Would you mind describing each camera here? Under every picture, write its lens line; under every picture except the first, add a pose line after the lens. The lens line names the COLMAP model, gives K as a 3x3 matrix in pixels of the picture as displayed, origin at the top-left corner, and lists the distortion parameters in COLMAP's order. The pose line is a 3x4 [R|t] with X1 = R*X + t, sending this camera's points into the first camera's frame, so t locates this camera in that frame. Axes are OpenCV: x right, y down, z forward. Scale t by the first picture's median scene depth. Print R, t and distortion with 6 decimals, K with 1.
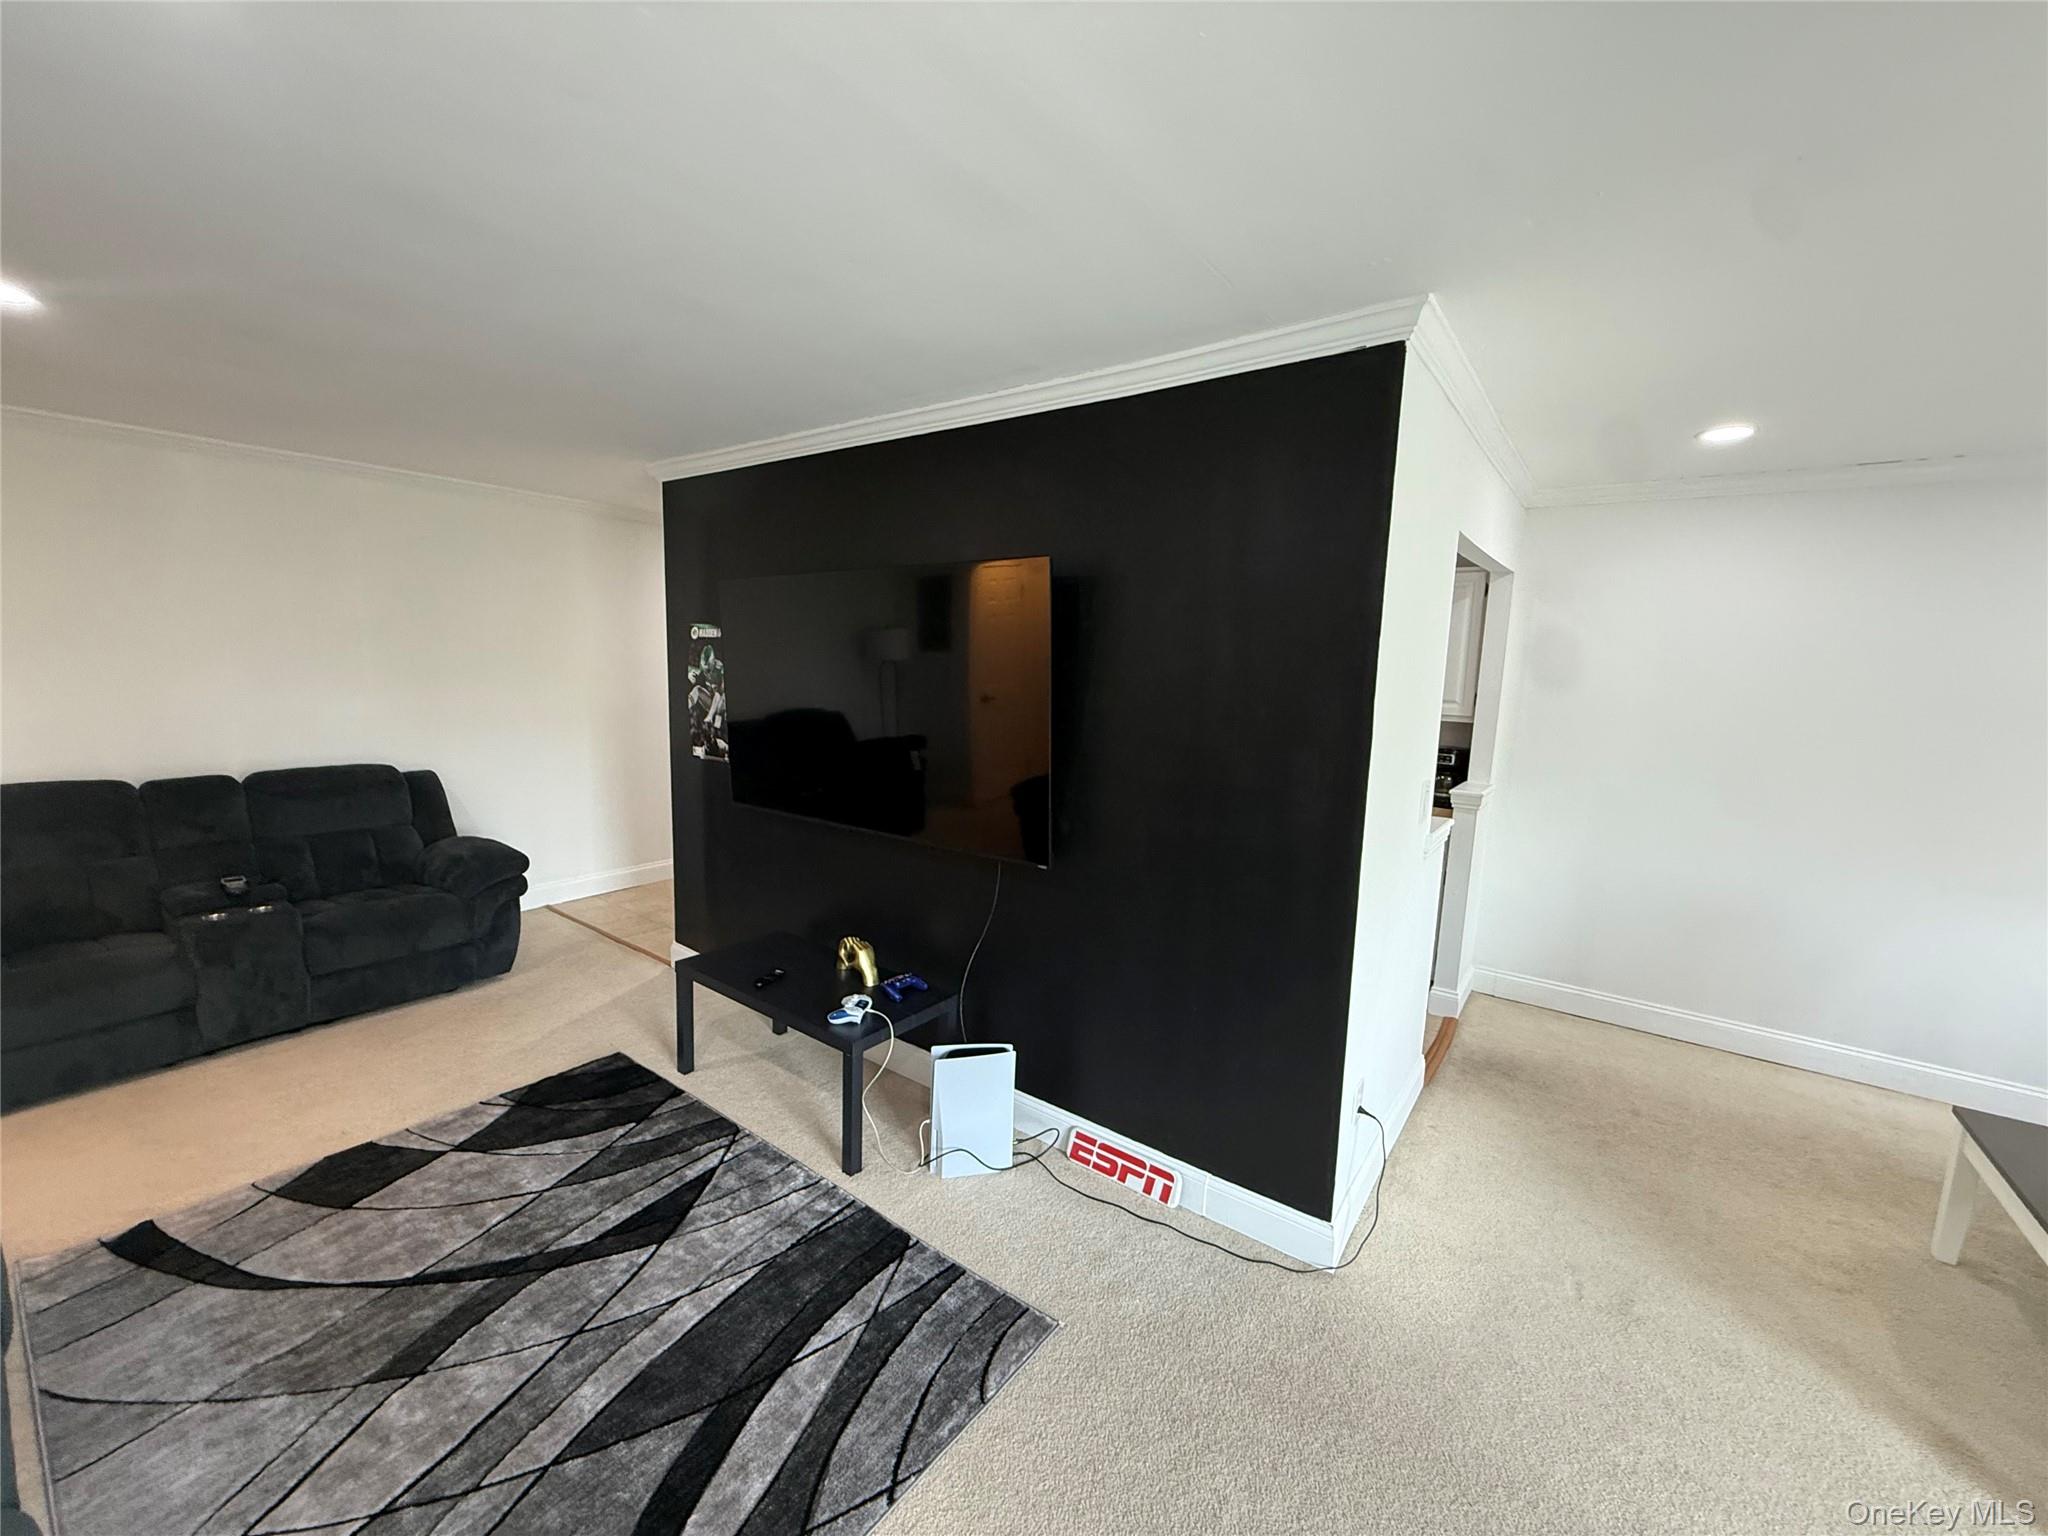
lens RADIAL K [[818.5, 0, 1024.0], [0, 818.5, 768.0], [0, 0, 1]] dist [-0.001100, -0.000107]
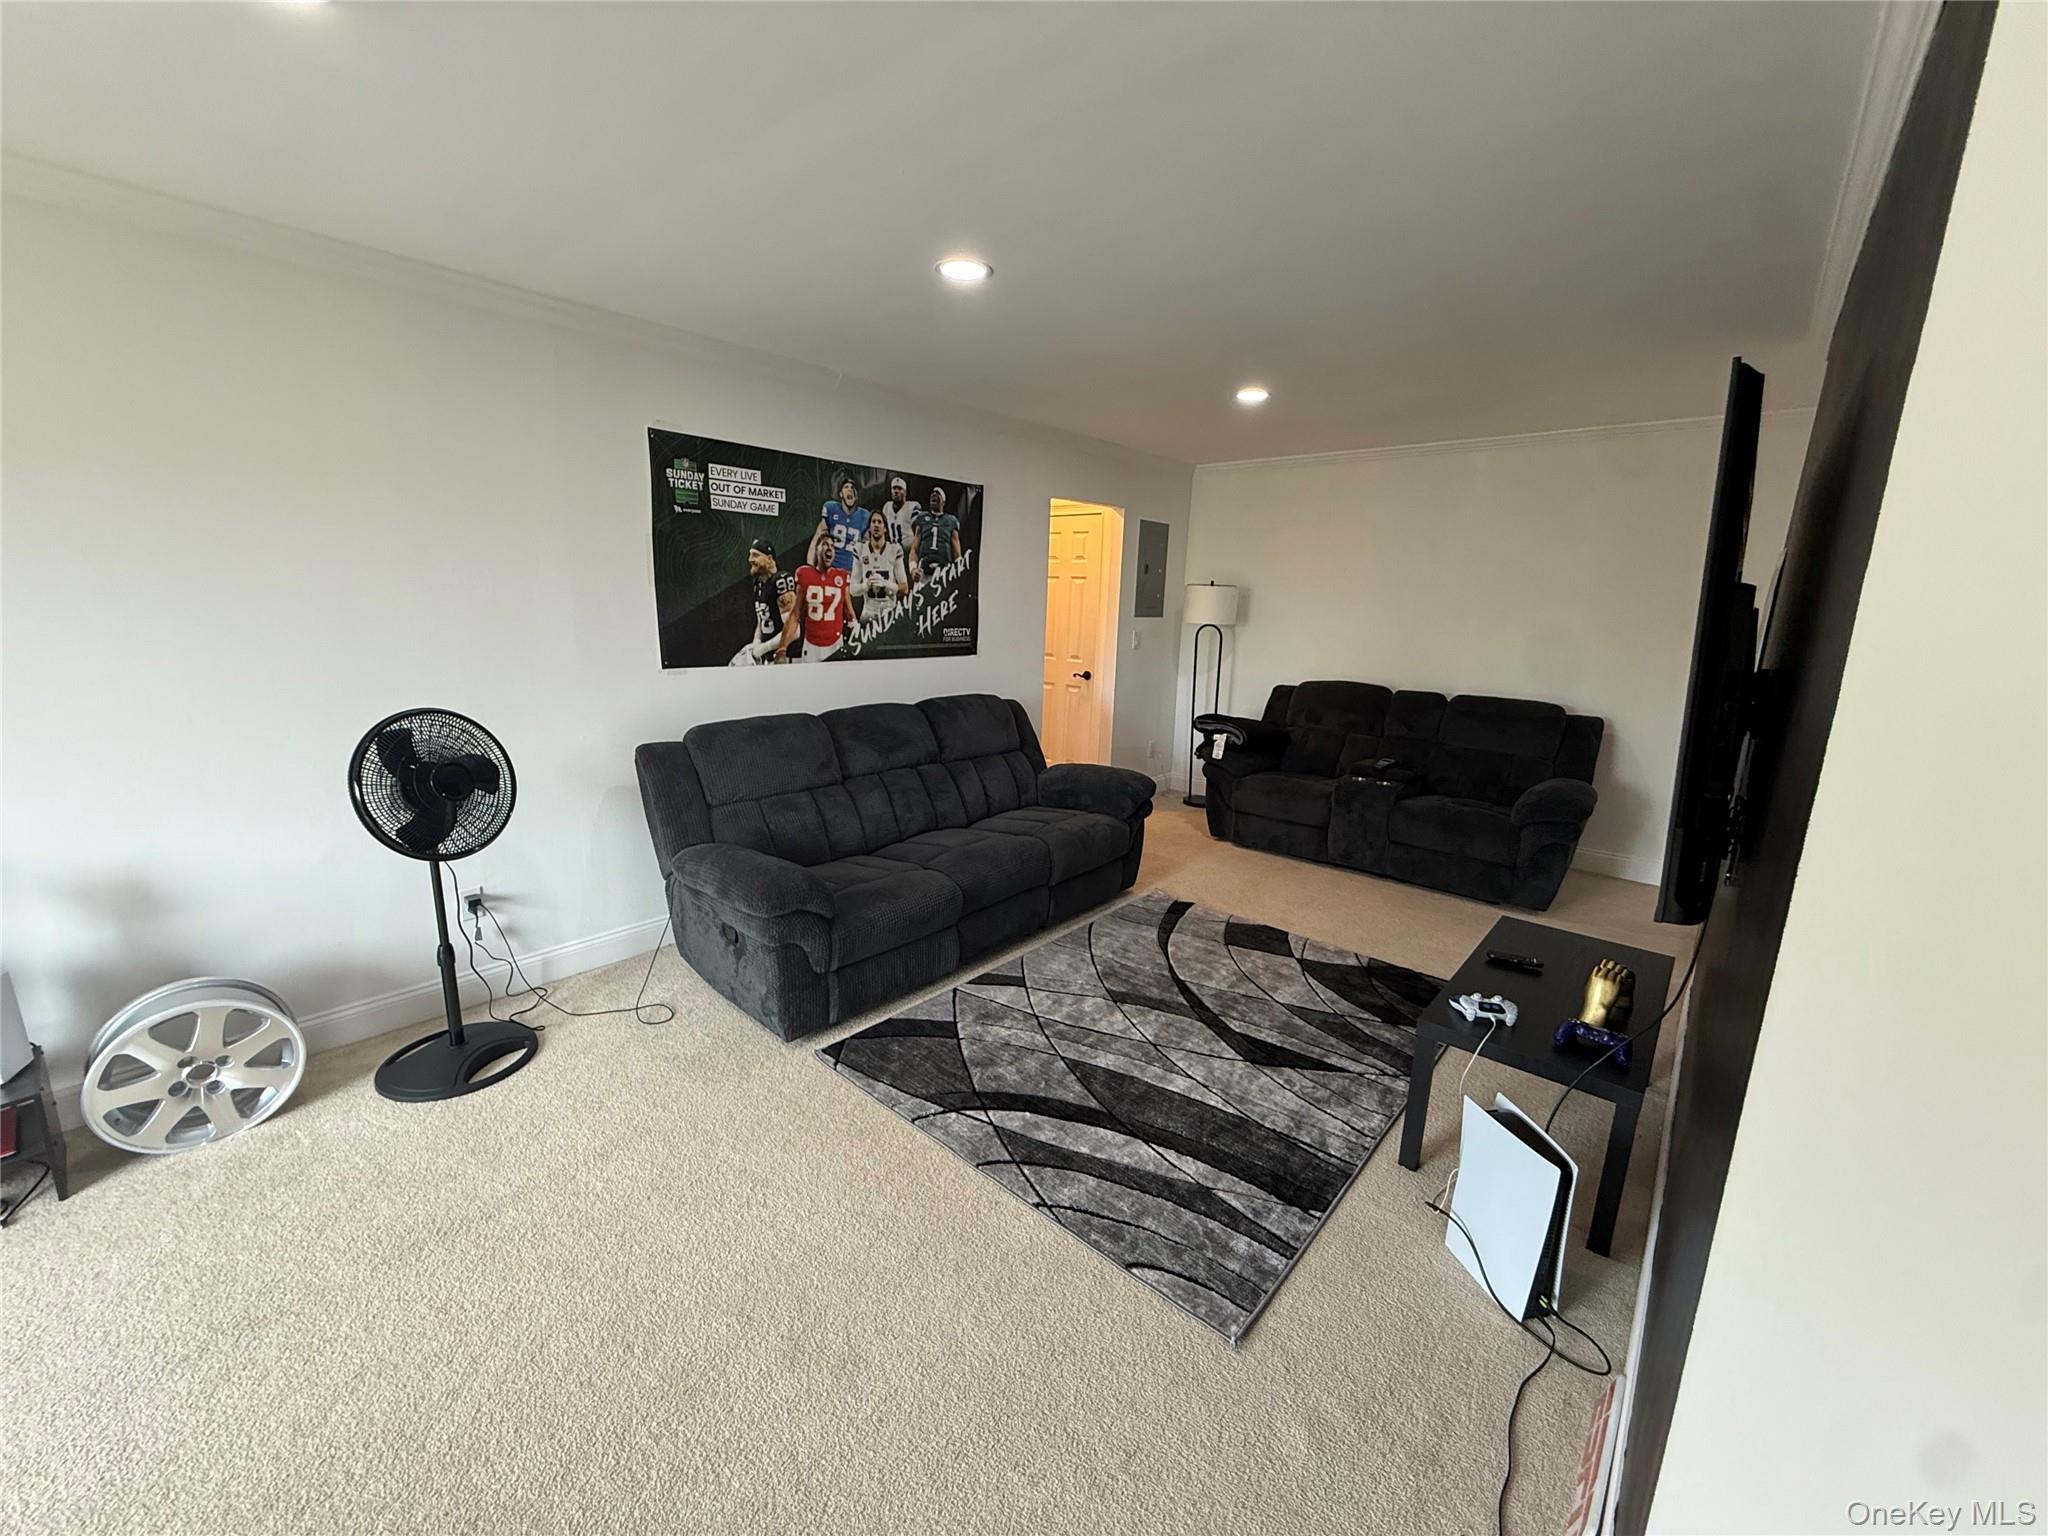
lens RADIAL K [[818.5, 0, 1024.0], [0, 818.5, 768.0], [0, 0, 1]] dist [-0.001100, -0.000107]
pose [[-0.073219, 0.178486, -0.981214, 0.738623], [-0.160170, 0.968980, 0.188212, -0.030123], [0.984370, 0.170942, -0.042359, 0.662649]]
